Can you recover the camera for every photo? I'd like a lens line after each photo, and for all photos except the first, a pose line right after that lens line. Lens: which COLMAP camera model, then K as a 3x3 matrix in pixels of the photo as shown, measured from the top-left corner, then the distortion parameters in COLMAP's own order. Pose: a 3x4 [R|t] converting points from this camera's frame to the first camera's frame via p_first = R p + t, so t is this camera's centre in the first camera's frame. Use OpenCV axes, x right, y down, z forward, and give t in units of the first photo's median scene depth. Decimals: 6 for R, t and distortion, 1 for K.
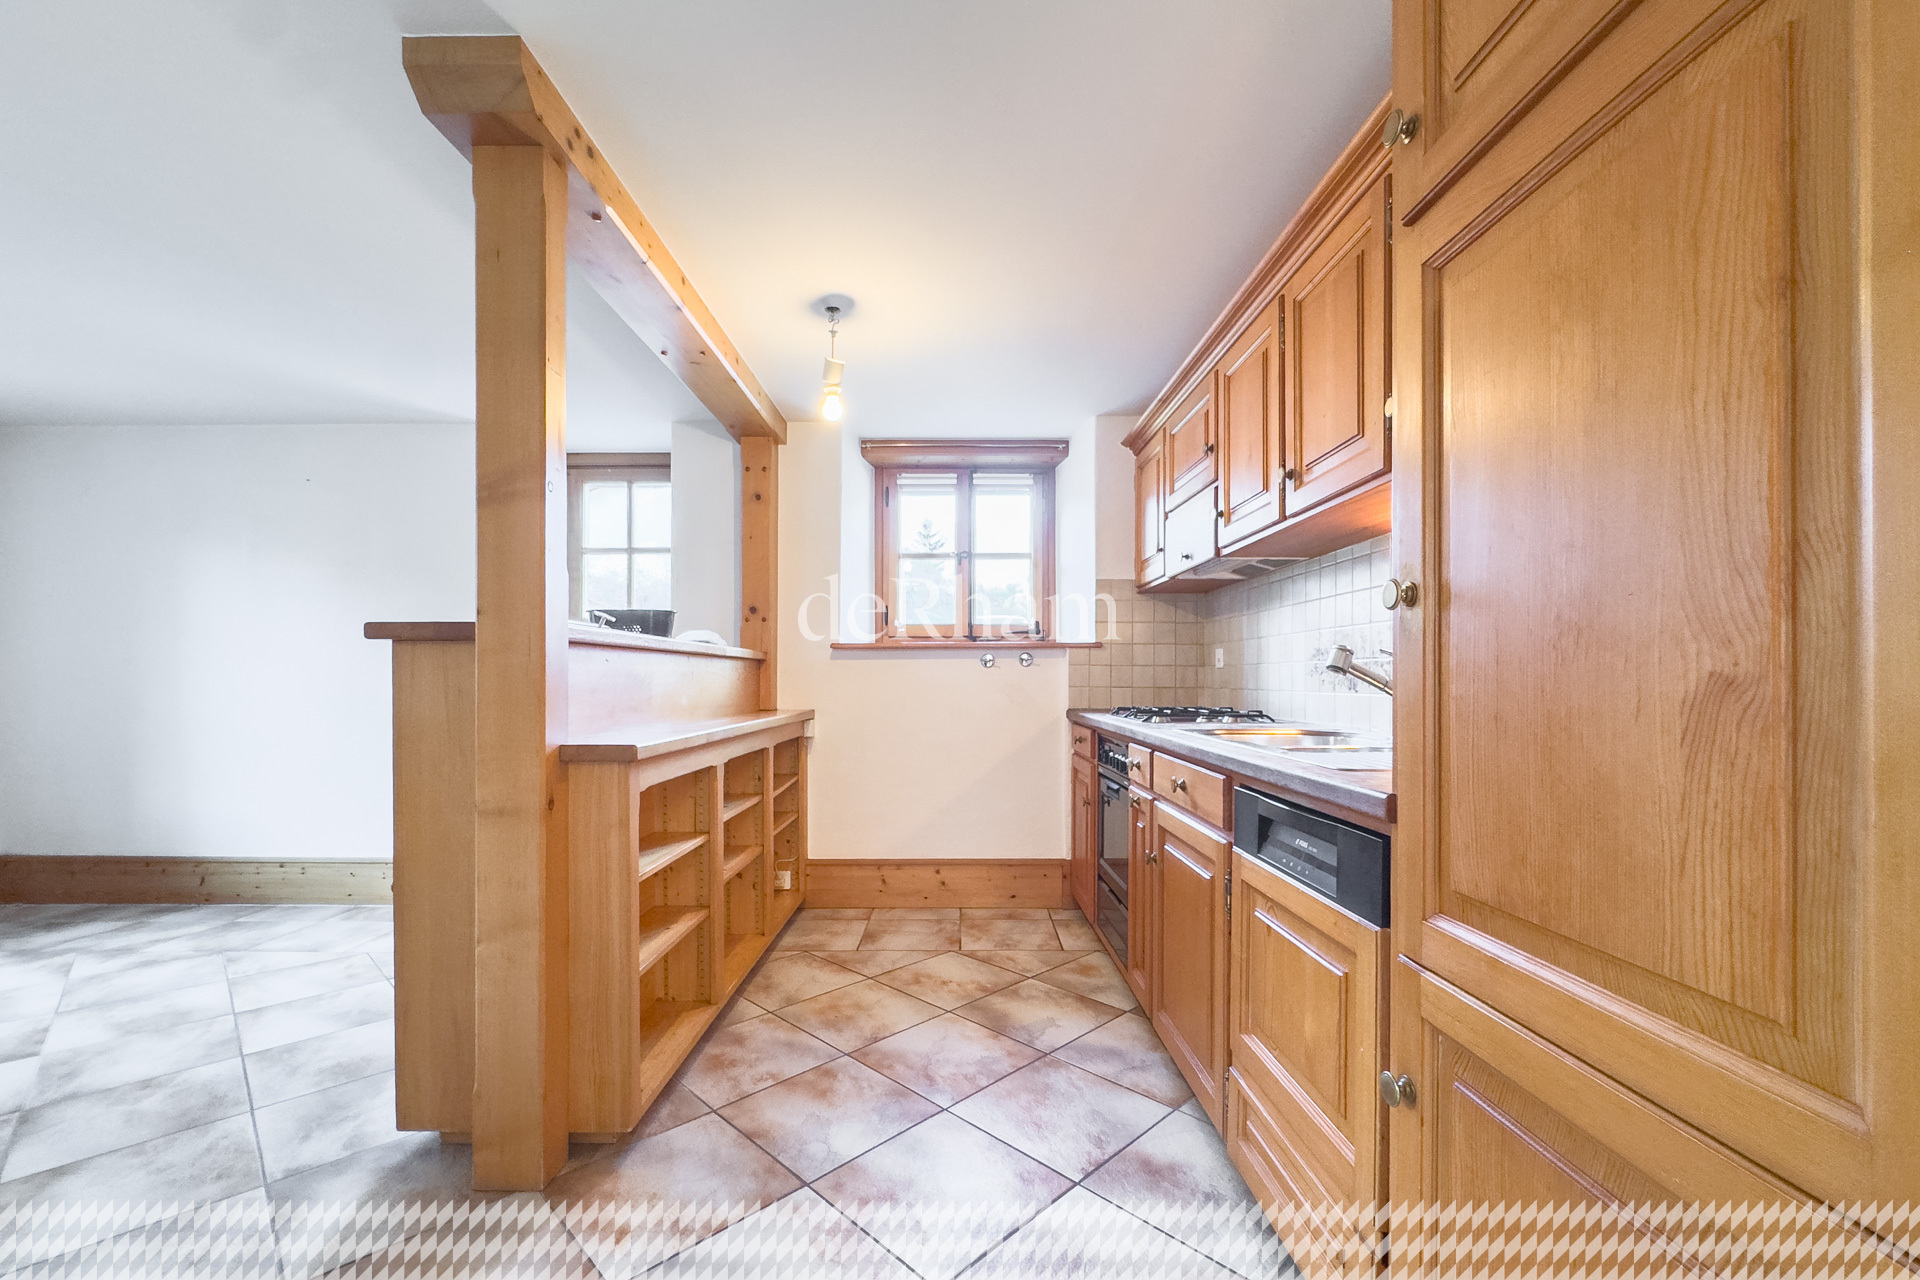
lens RADIAL K [[783.7, 0, 954.0], [0, 783.7, 679.3], [0, 0, 1]] dist [-0.002250, -0.000089]
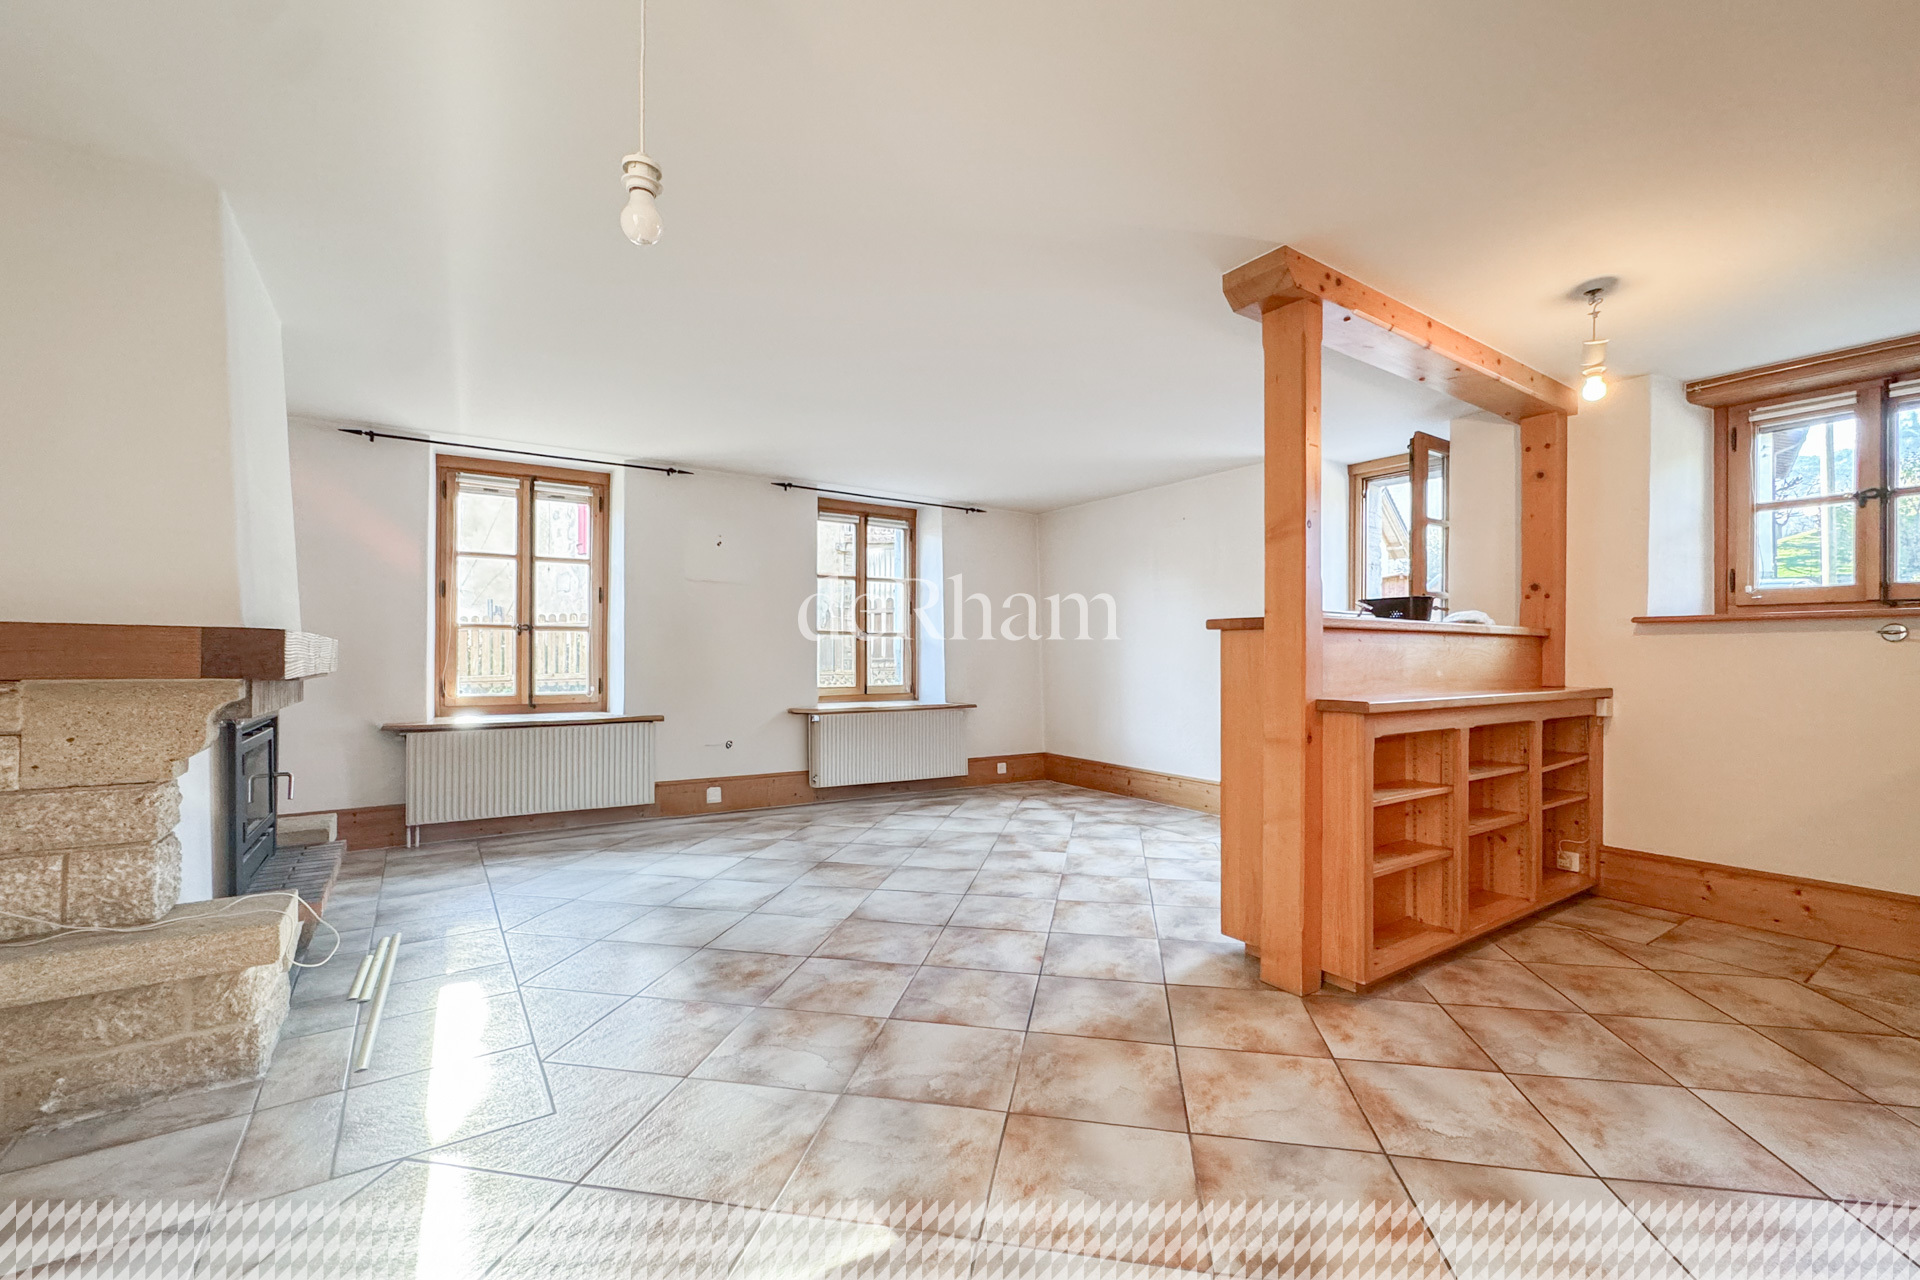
lens RADIAL K [[783.7, 0, 959.5], [0, 783.7, 649.1], [0, 0, 1]] dist [-0.002250, -0.000089]
pose [[0.560697, -0.001182, -0.828020, 0.232084], [-0.005643, 0.999970, -0.005248, 0.001526], [0.828002, 0.007615, 0.560674, -0.256432]]
